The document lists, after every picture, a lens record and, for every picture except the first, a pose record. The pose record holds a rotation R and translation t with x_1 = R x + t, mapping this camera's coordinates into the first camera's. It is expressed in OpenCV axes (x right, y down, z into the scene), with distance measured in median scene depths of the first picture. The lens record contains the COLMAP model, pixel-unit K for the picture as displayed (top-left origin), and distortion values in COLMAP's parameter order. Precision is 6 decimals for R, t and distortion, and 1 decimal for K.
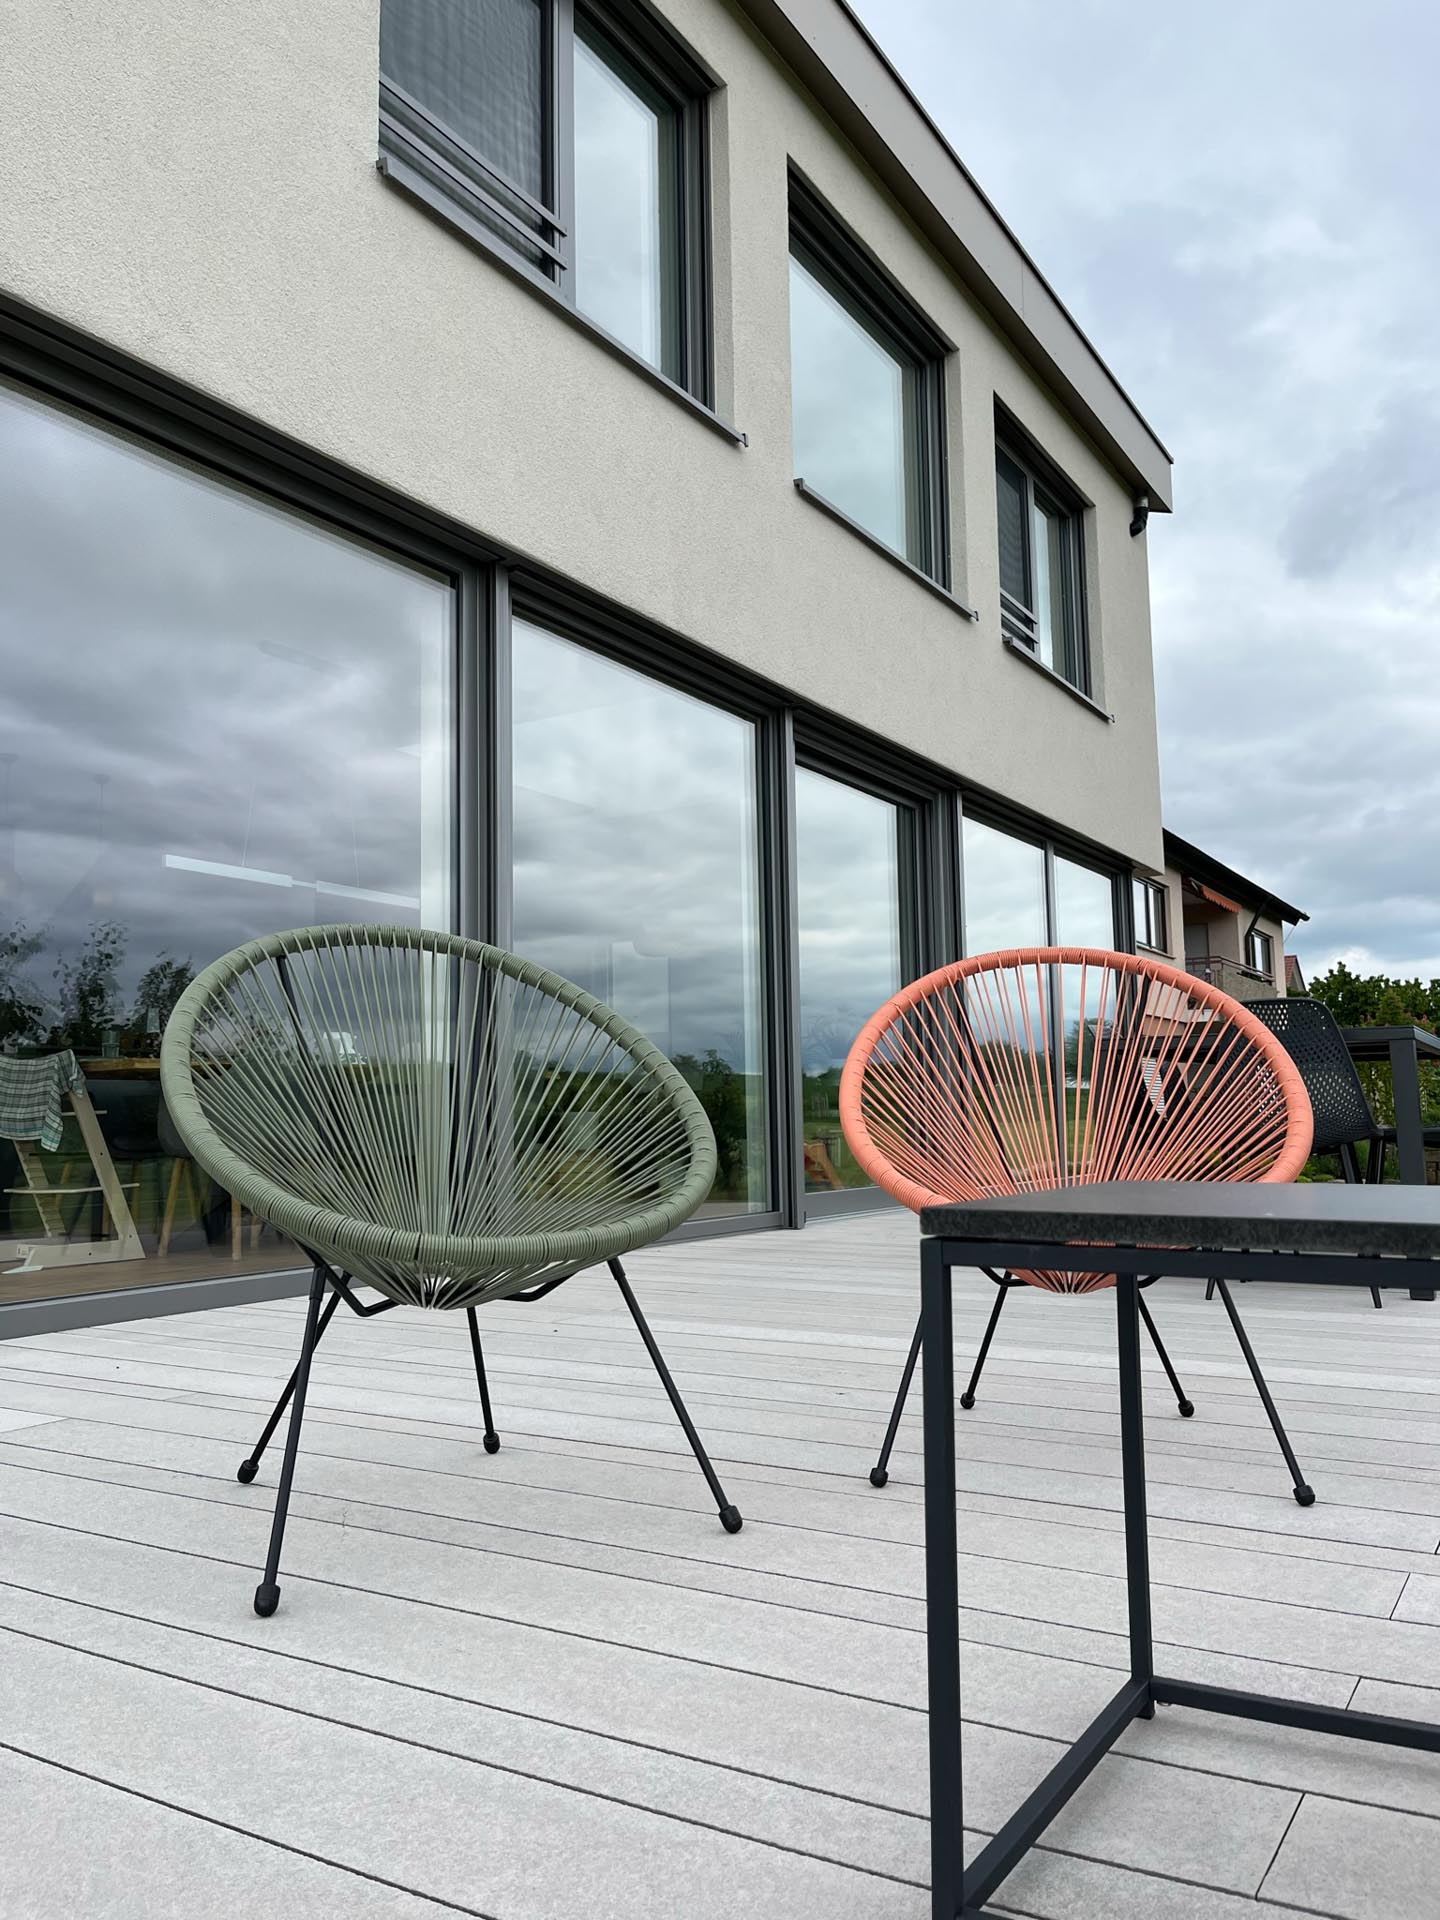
lens RADIAL K [[1446.8, 0, 719.4], [0, 1446.8, 945.0], [0, 0, 1]] dist [0.052510, -0.002705]
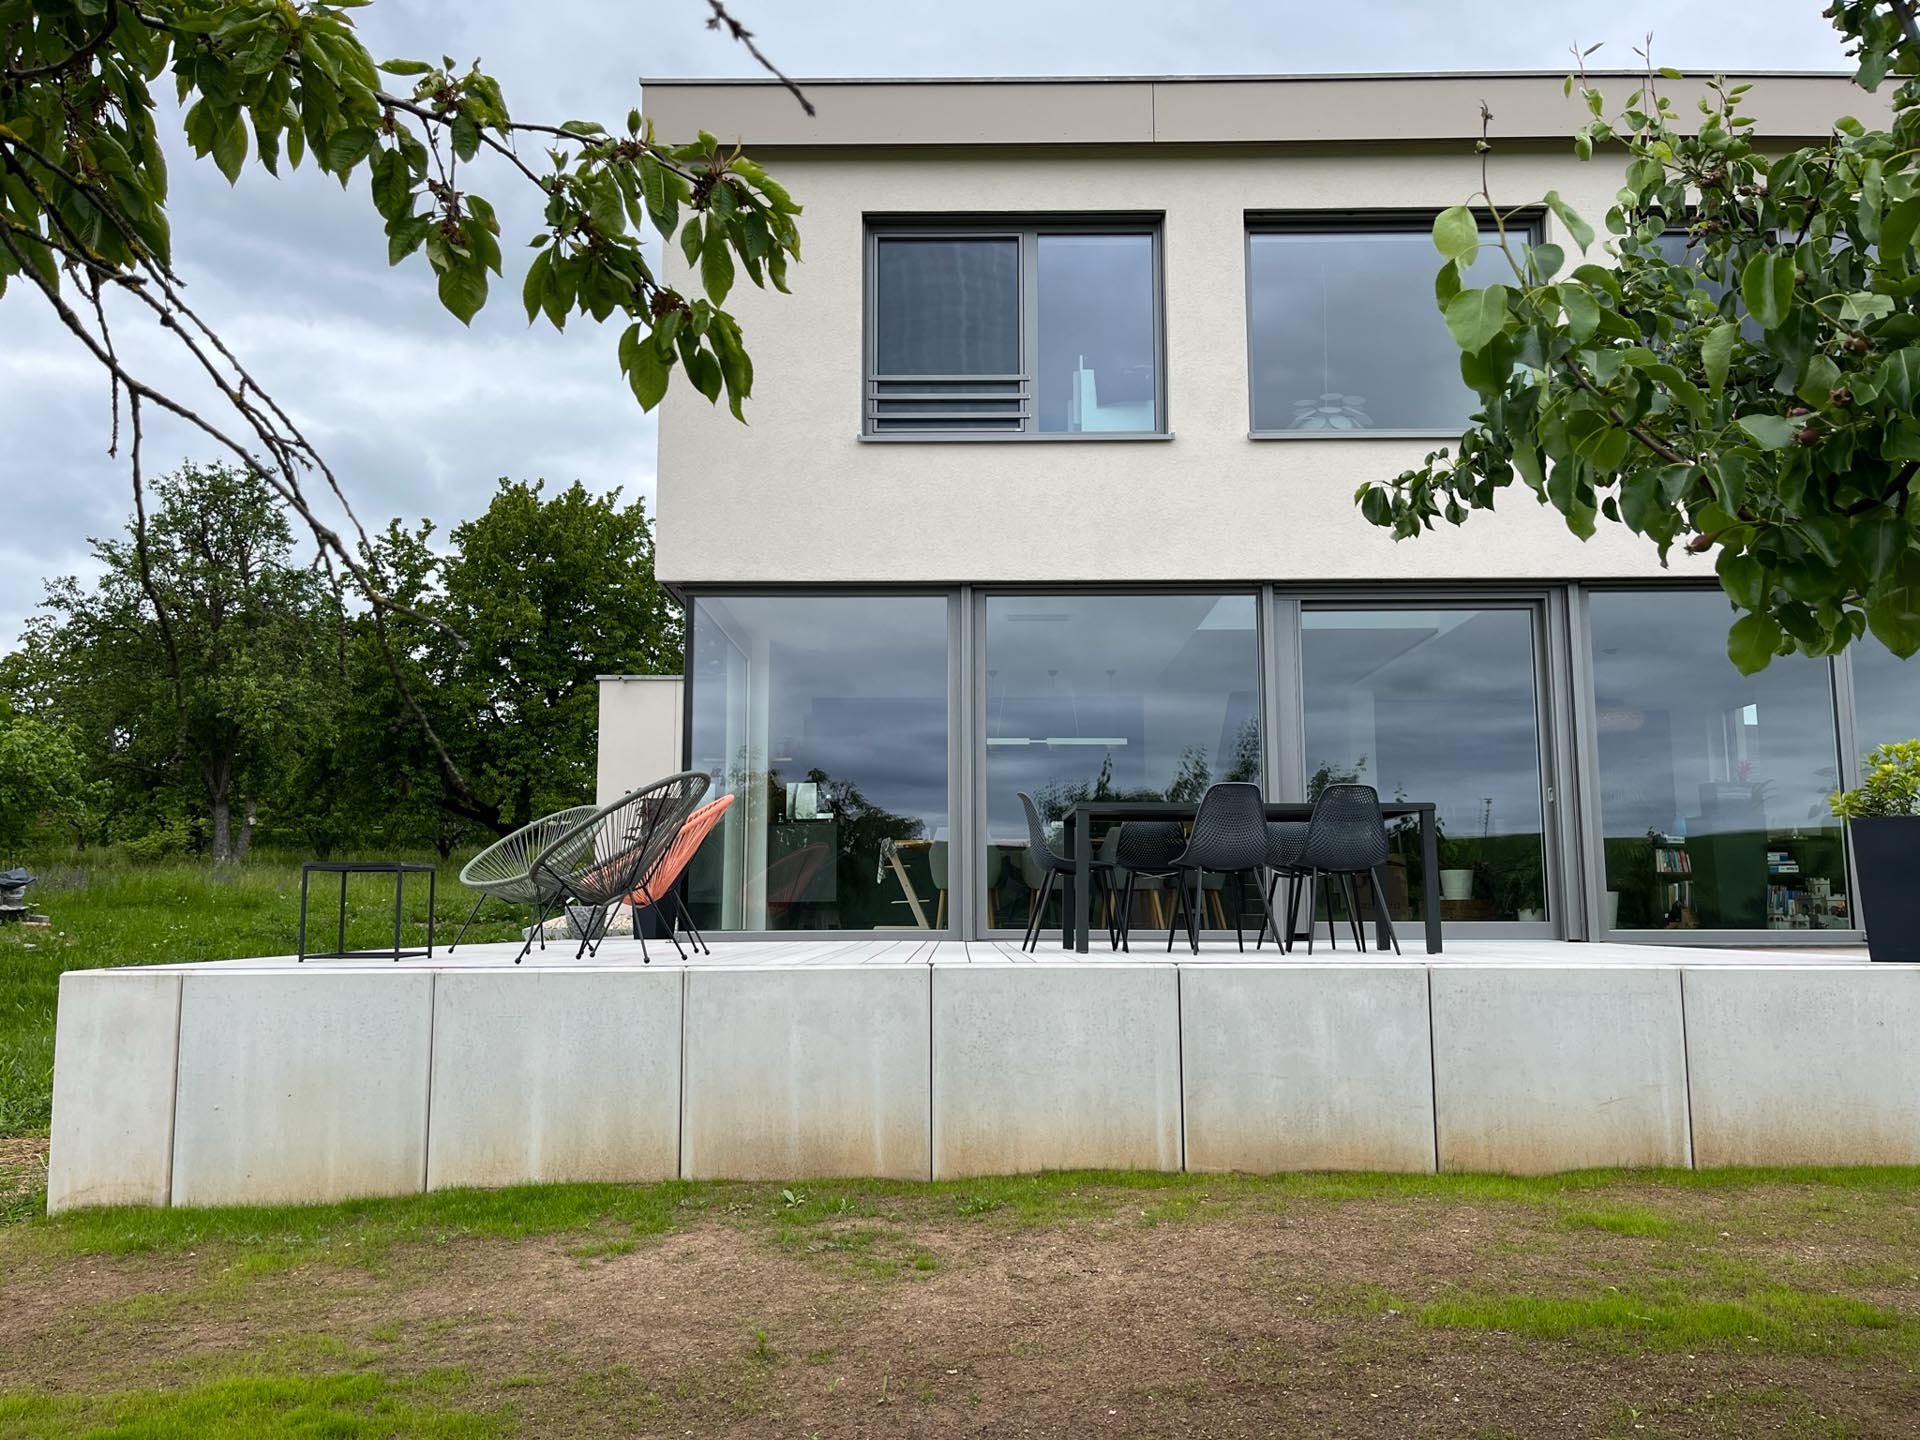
lens RADIAL K [[1446.8, 0, 960.0], [0, 1446.8, 720.0], [0, 0, 1]] dist [0.052510, -0.002705]
pose [[0.501710, -0.100643, -0.859161, 1.254065], [0.093284, 0.993712, -0.061931, 0.031386], [0.859991, -0.049074, 0.507944, -0.012935]]
